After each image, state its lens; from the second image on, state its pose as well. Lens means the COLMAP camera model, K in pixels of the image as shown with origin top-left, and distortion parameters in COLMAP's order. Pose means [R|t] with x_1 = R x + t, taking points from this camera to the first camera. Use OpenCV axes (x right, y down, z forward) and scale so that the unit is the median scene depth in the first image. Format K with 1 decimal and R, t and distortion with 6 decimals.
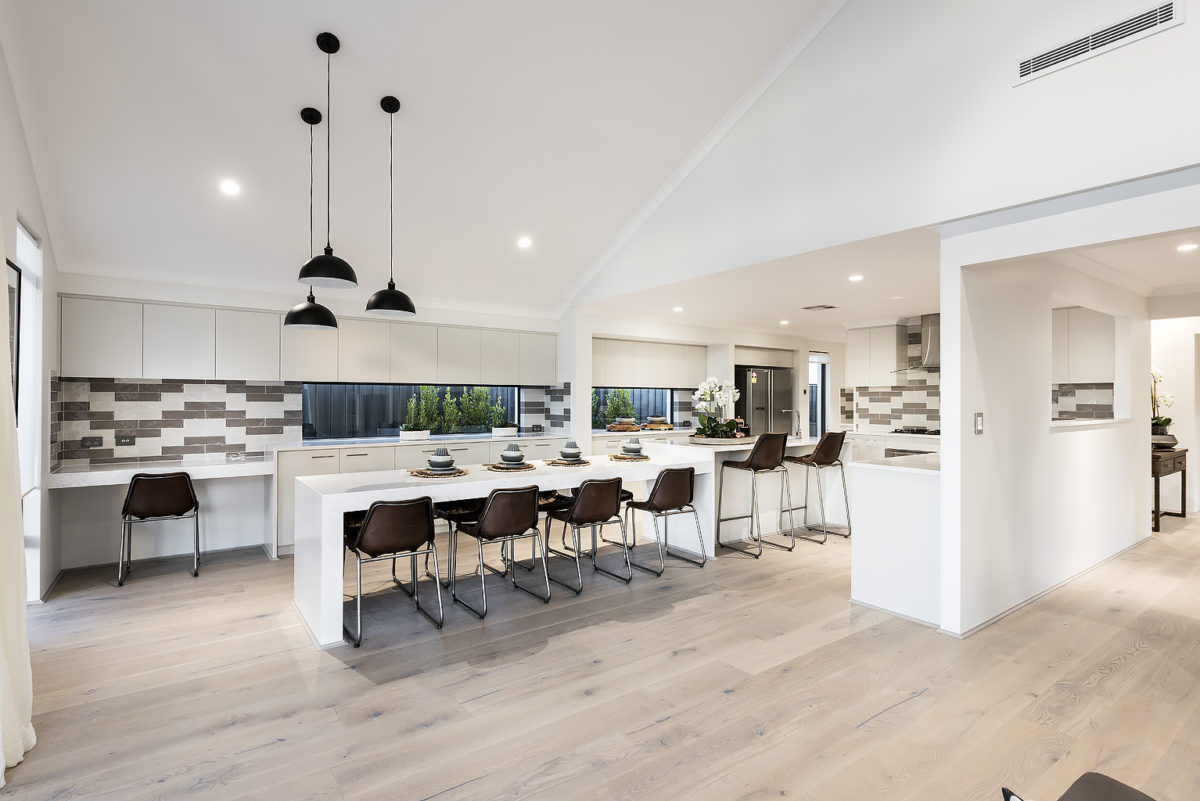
lens RADIAL K [[587.4, 0, 596.1], [0, 587.4, 386.9], [0, 0, 1]] dist [0.010052, -0.000936]
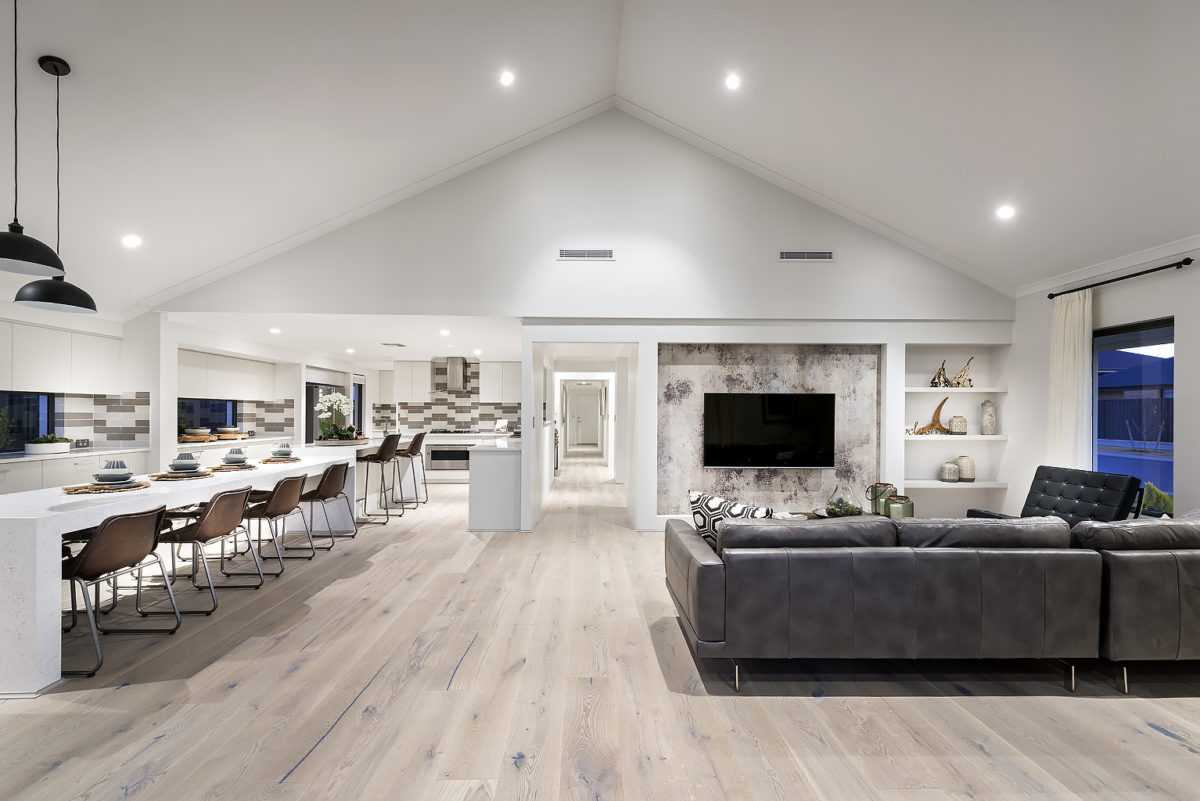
lens RADIAL K [[473.2, 0, 600.0], [0, 473.2, 400.5], [0, 0, 1]] dist [0.000323, -0.000133]
pose [[0.561330, 0.021413, 0.827315, -0.442011], [-0.017033, 0.999752, -0.014319, 0.006922], [-0.827417, -0.006054, 0.561556, -0.050522]]
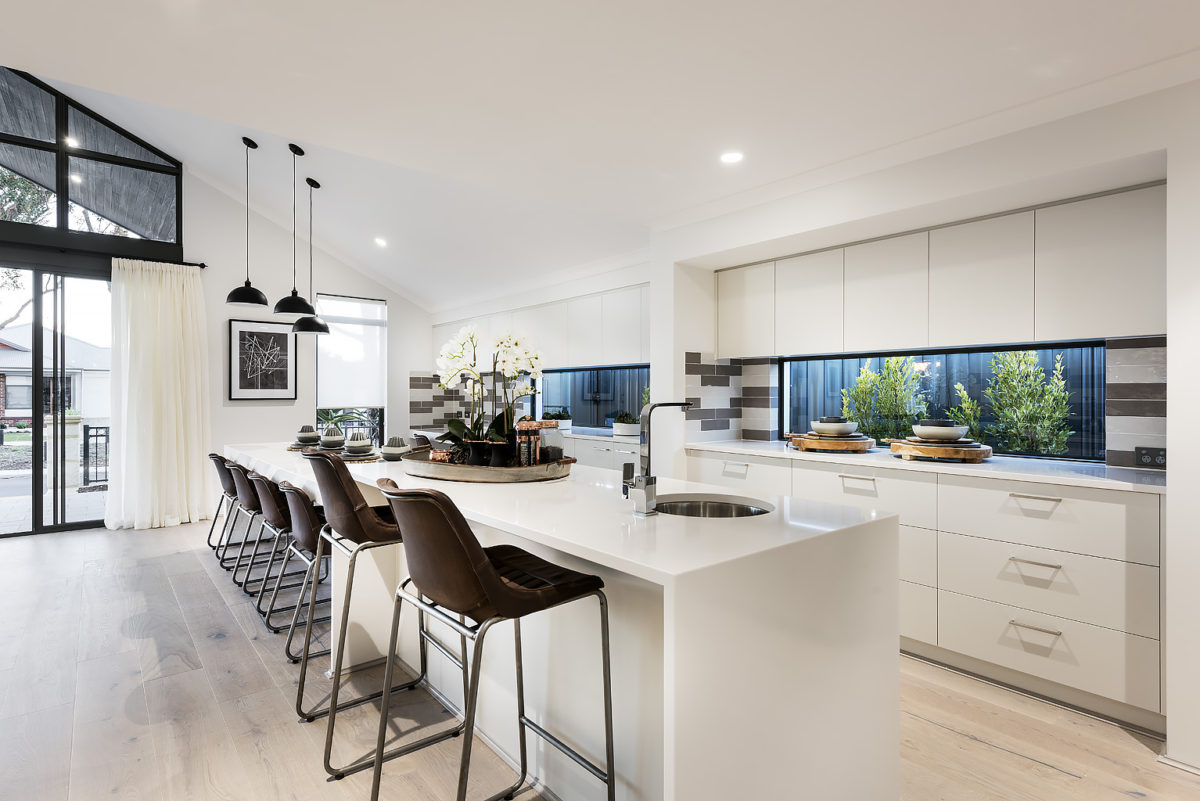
lens RADIAL K [[587.4, 0, 596.1], [0, 587.4, 386.9], [0, 0, 1]] dist [0.010052, -0.000936]
pose [[0.083878, 0.002992, -0.996472, 0.898154], [0.020382, 0.999781, 0.004717, 0.036176], [0.996268, -0.020705, 0.083799, 1.418982]]
